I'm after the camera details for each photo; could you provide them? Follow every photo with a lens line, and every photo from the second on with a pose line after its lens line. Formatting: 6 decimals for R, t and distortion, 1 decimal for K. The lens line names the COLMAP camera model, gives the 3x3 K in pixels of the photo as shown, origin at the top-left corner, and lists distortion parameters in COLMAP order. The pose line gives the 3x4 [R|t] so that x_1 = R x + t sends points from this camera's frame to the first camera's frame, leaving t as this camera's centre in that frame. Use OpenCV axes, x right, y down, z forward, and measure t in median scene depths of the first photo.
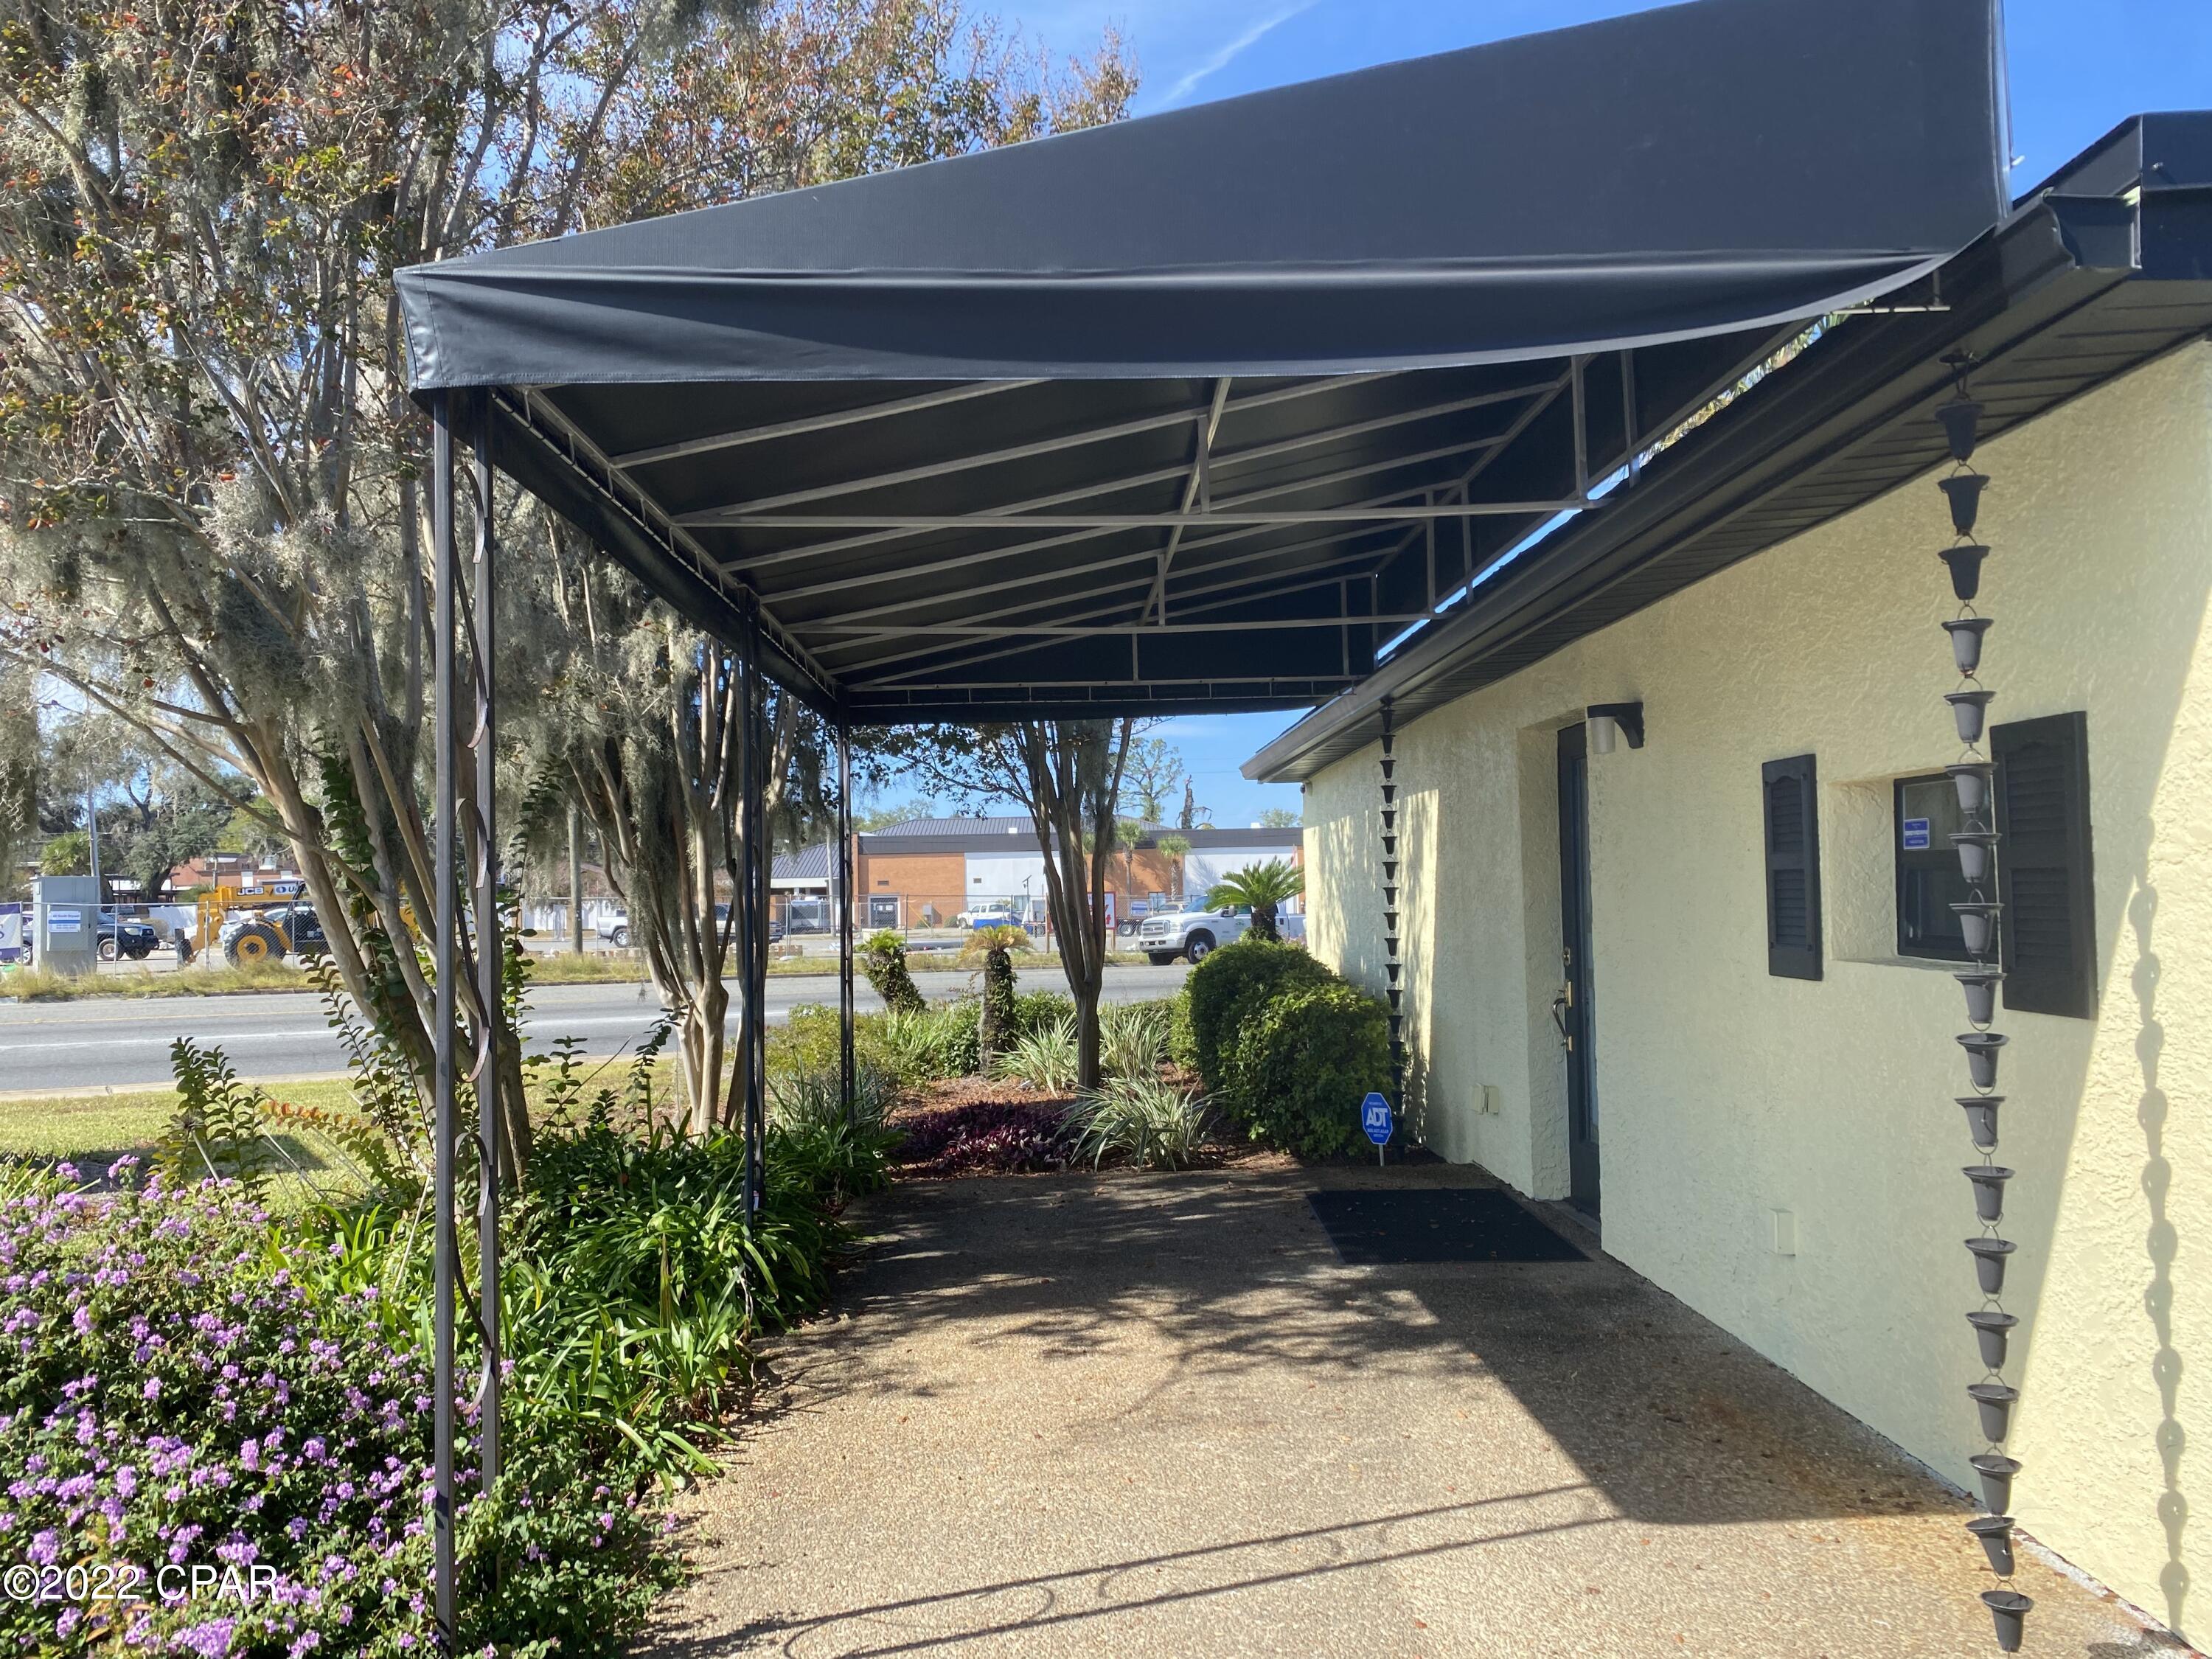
lens RADIAL K [[1690.8, 0, 1092.4], [0, 1690.8, 817.1], [0, 0, 1]] dist [0.040829, -0.043731]
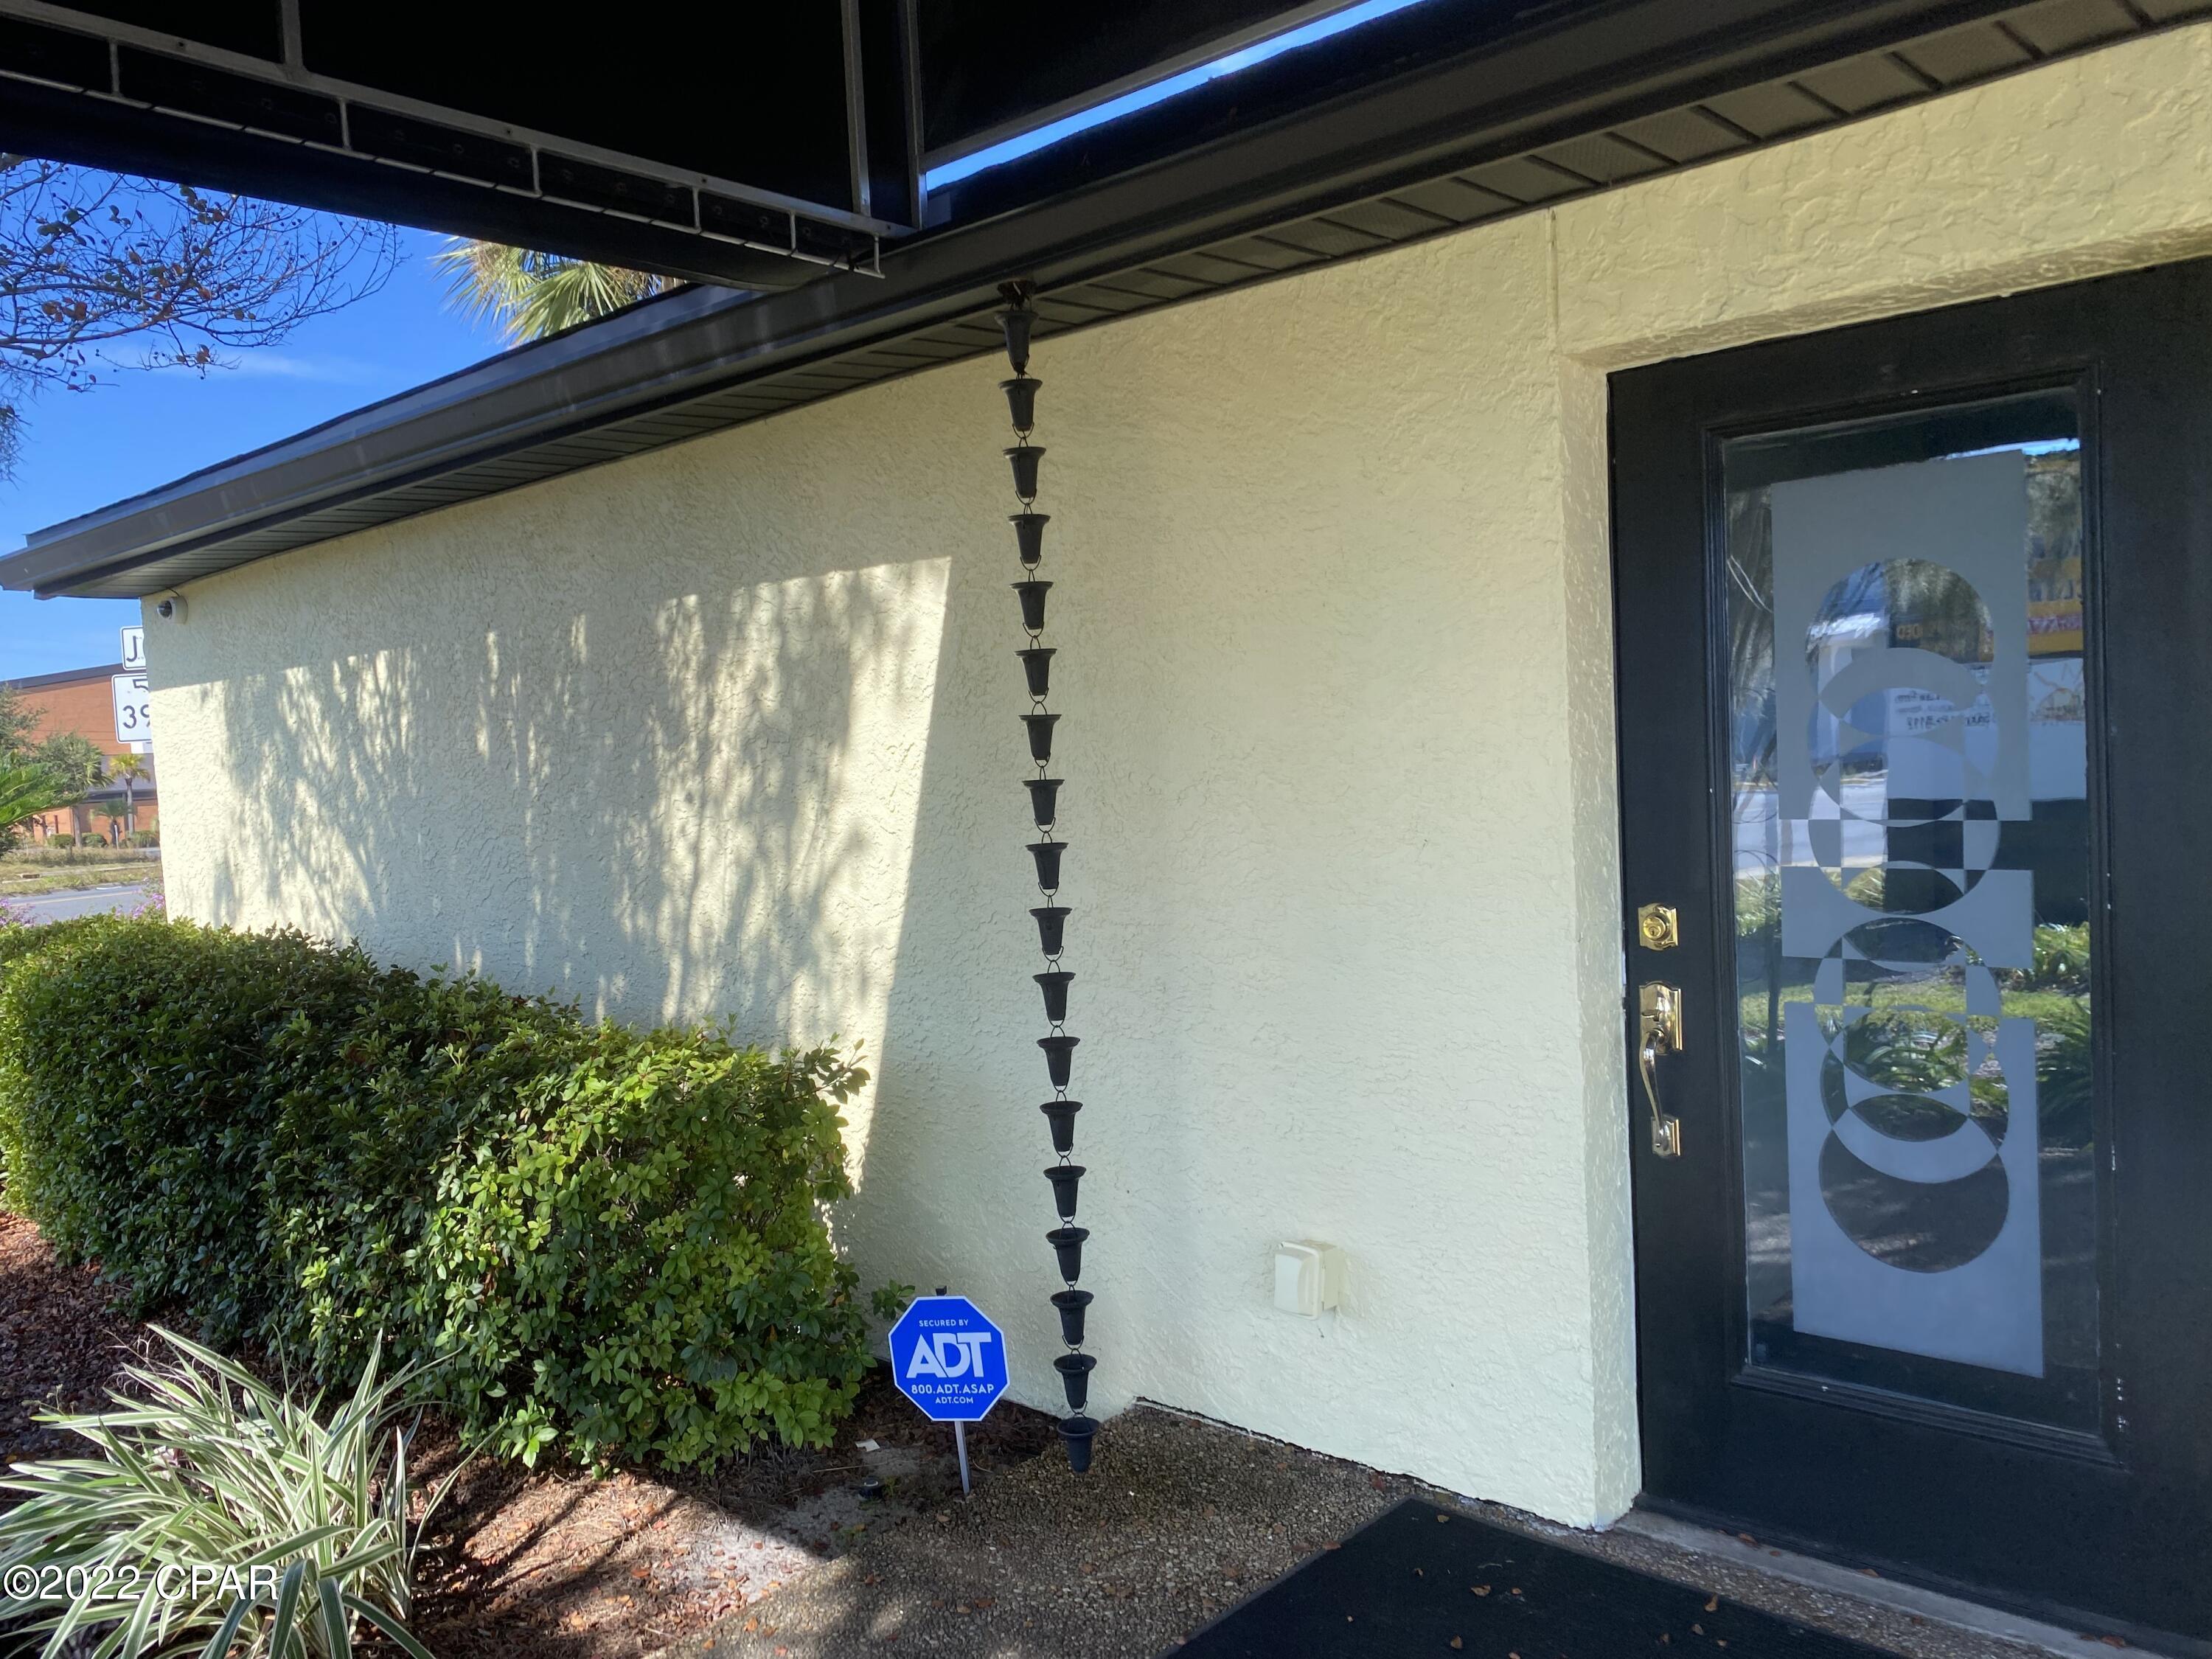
lens RADIAL K [[1690.8, 0, 1092.4], [0, 1690.8, 817.1], [0, 0, 1]] dist [0.040829, -0.043731]
pose [[0.665818, -0.049668, 0.744460, -0.100263], [0.010465, 0.998305, 0.057245, 0.026143], [-0.746041, -0.030324, 0.665209, 0.715010]]
